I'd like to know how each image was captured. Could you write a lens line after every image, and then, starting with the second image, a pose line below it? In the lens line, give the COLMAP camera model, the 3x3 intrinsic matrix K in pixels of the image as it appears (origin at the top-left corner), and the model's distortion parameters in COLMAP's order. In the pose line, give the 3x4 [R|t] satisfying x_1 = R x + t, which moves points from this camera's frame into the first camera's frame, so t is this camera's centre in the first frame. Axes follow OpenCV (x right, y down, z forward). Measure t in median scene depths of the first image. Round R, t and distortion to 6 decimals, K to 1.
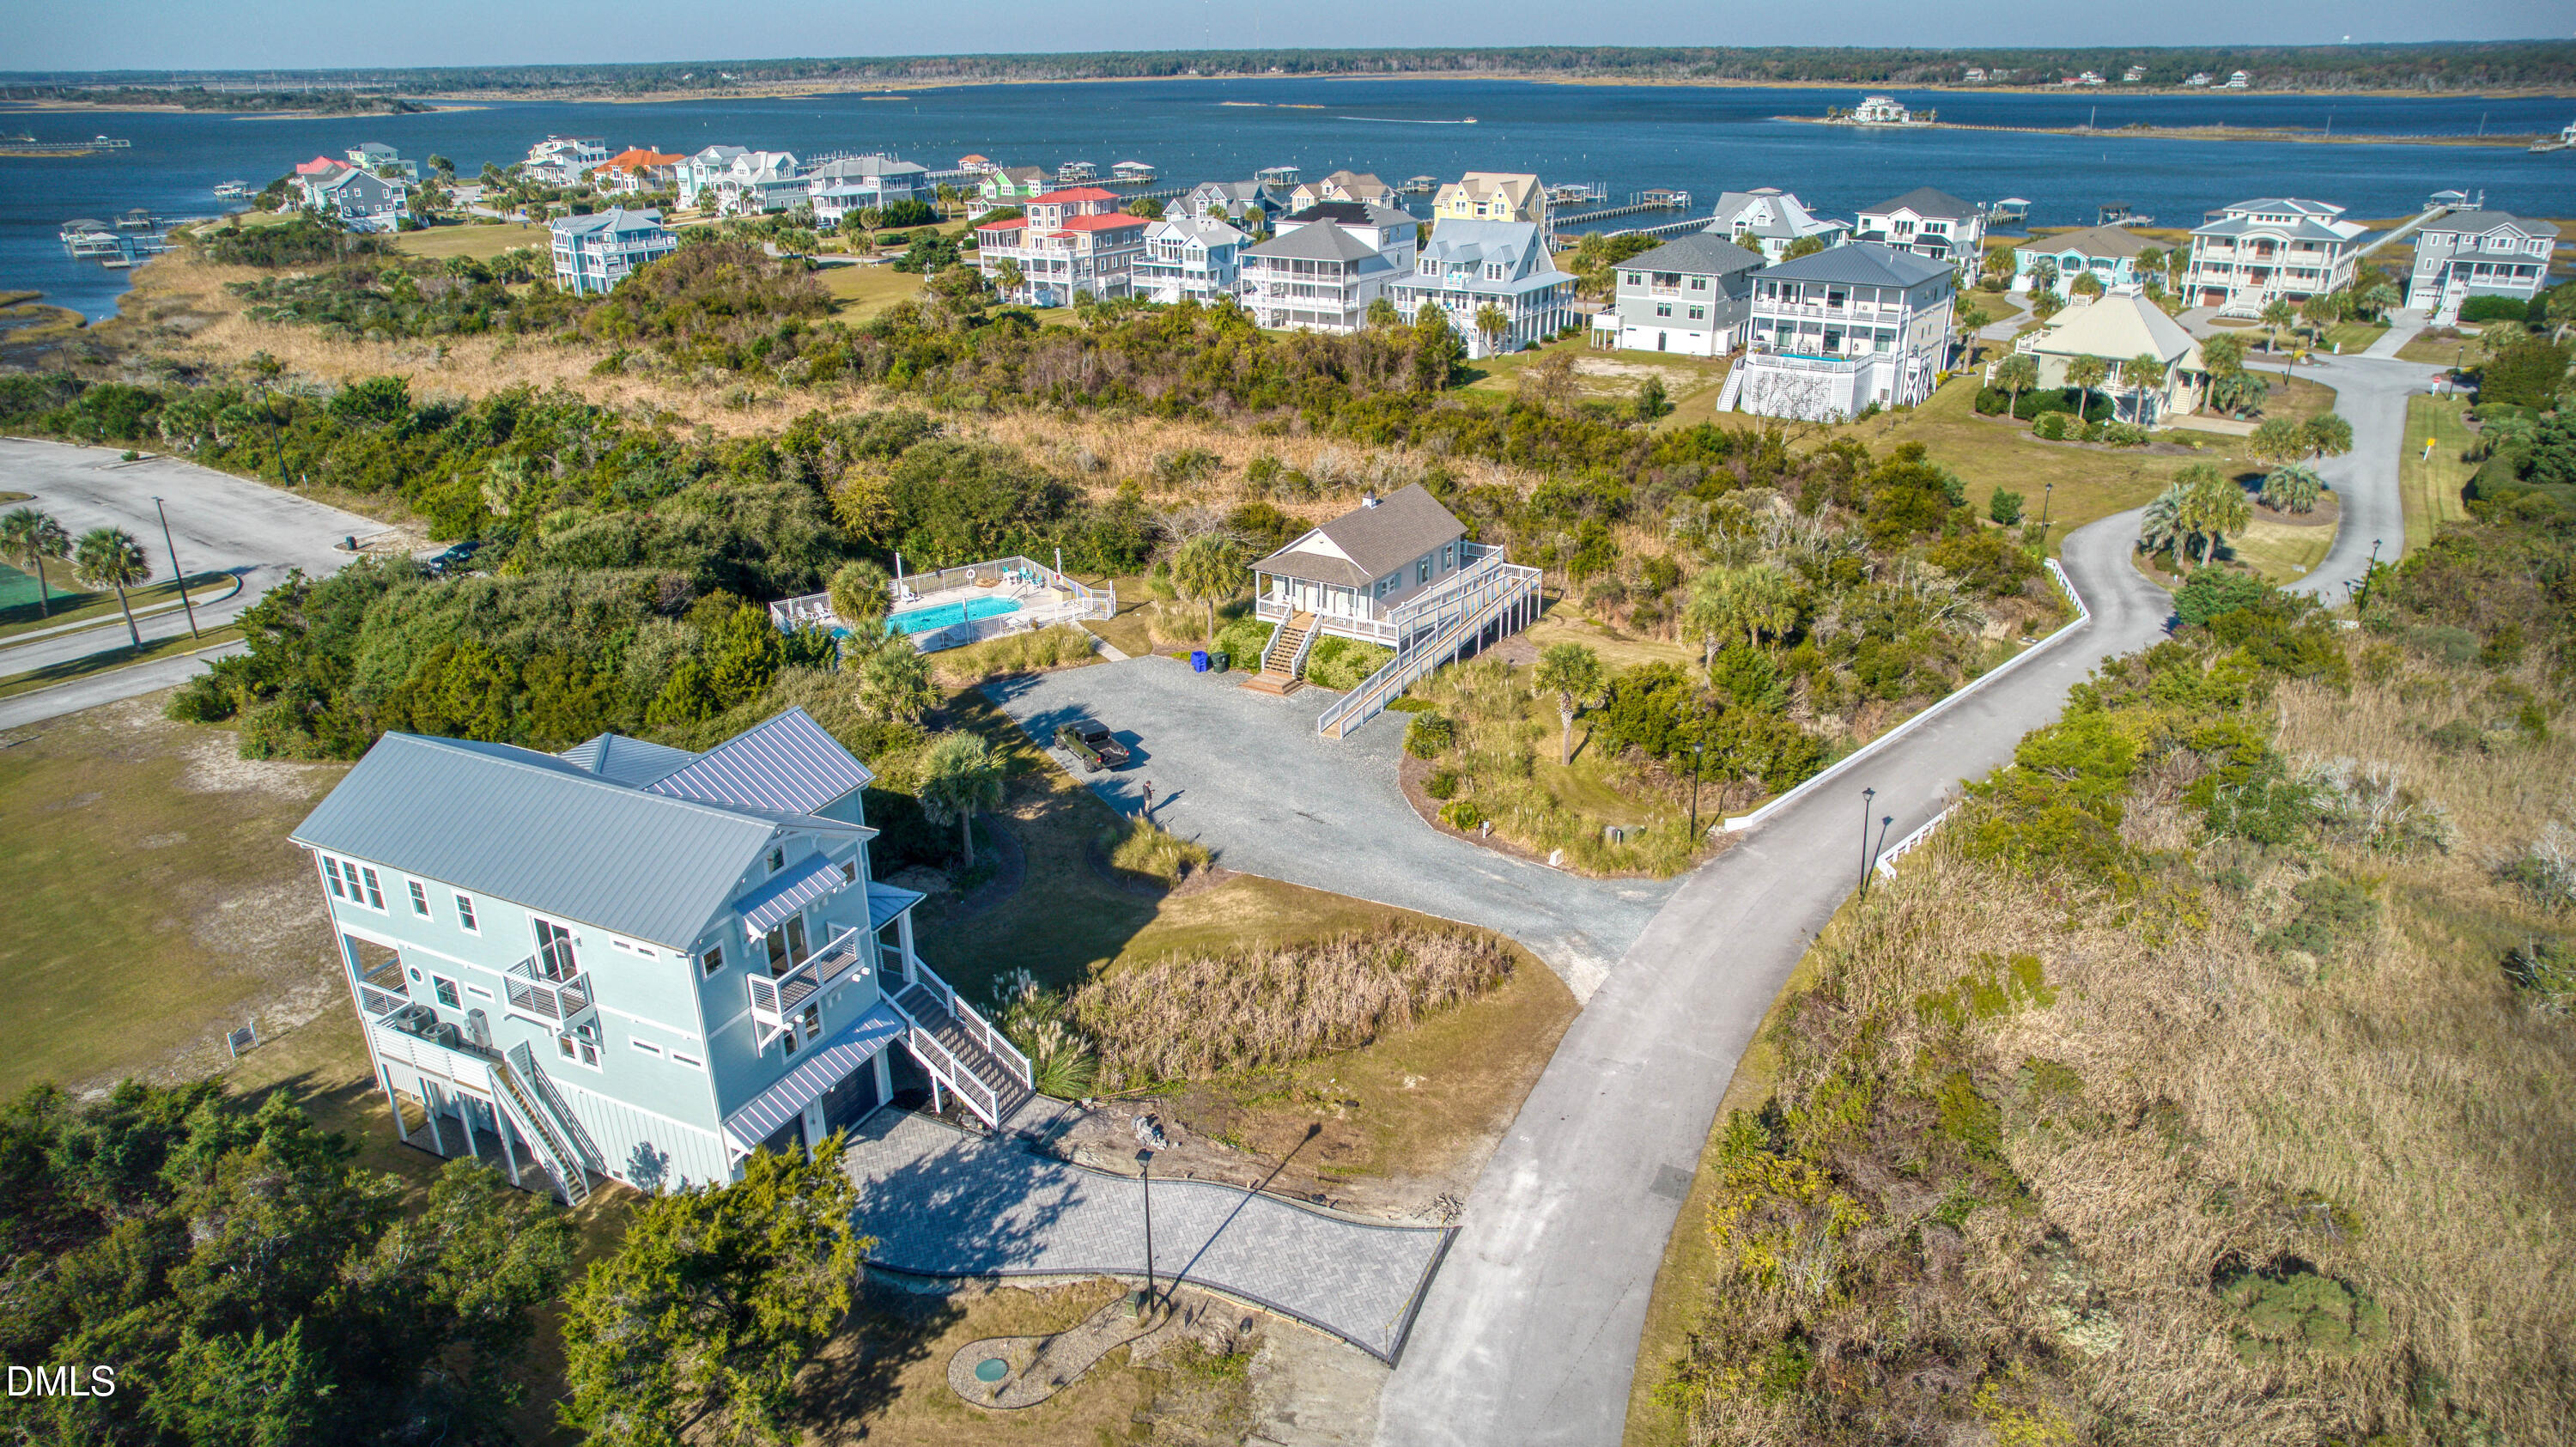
lens RADIAL K [[1644.8, 0, 1289.9], [0, 1644.8, 754.3], [0, 0, 1]] dist [-0.048026, 0.041486]
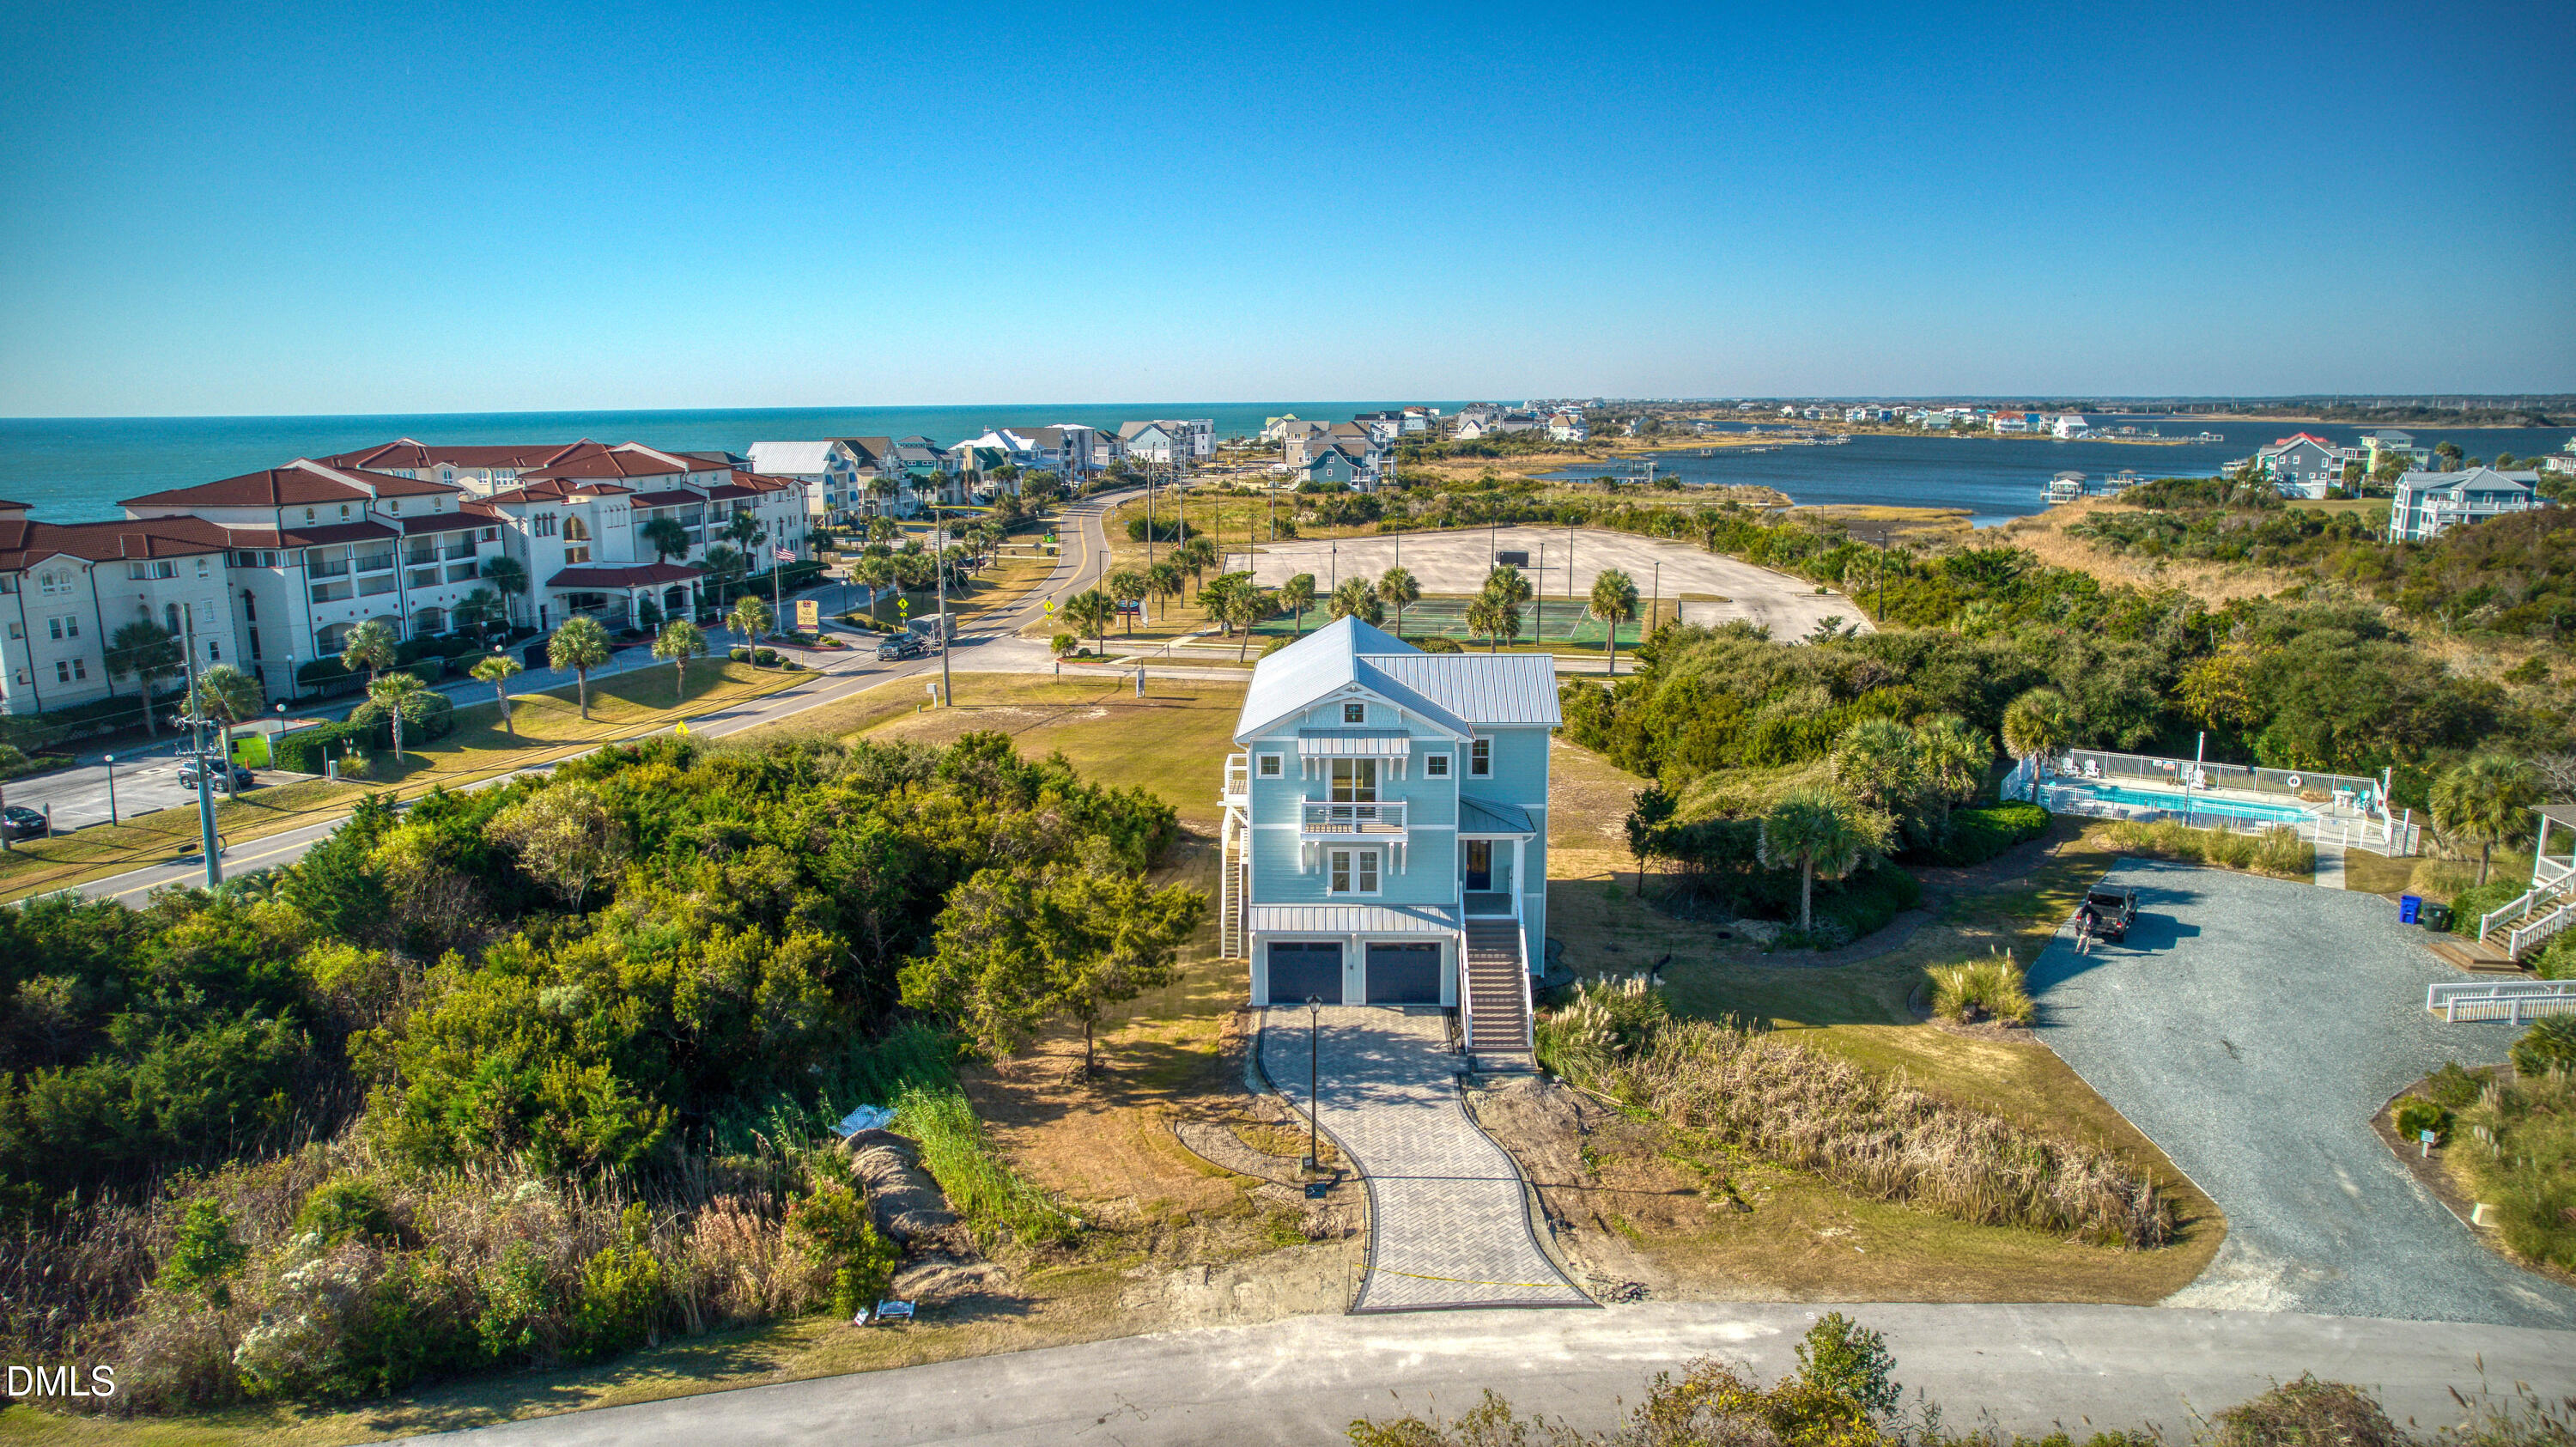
lens RADIAL K [[1654.9, 0, 1293.1], [0, 1654.9, 765.7], [0, 0, 1]] dist [-0.080612, 0.075794]
pose [[0.409348, 0.208169, -0.888313, 0.358743], [-0.362109, 0.930726, 0.051243, 0.027088], [0.837443, 0.300690, 0.456371, 0.215642]]
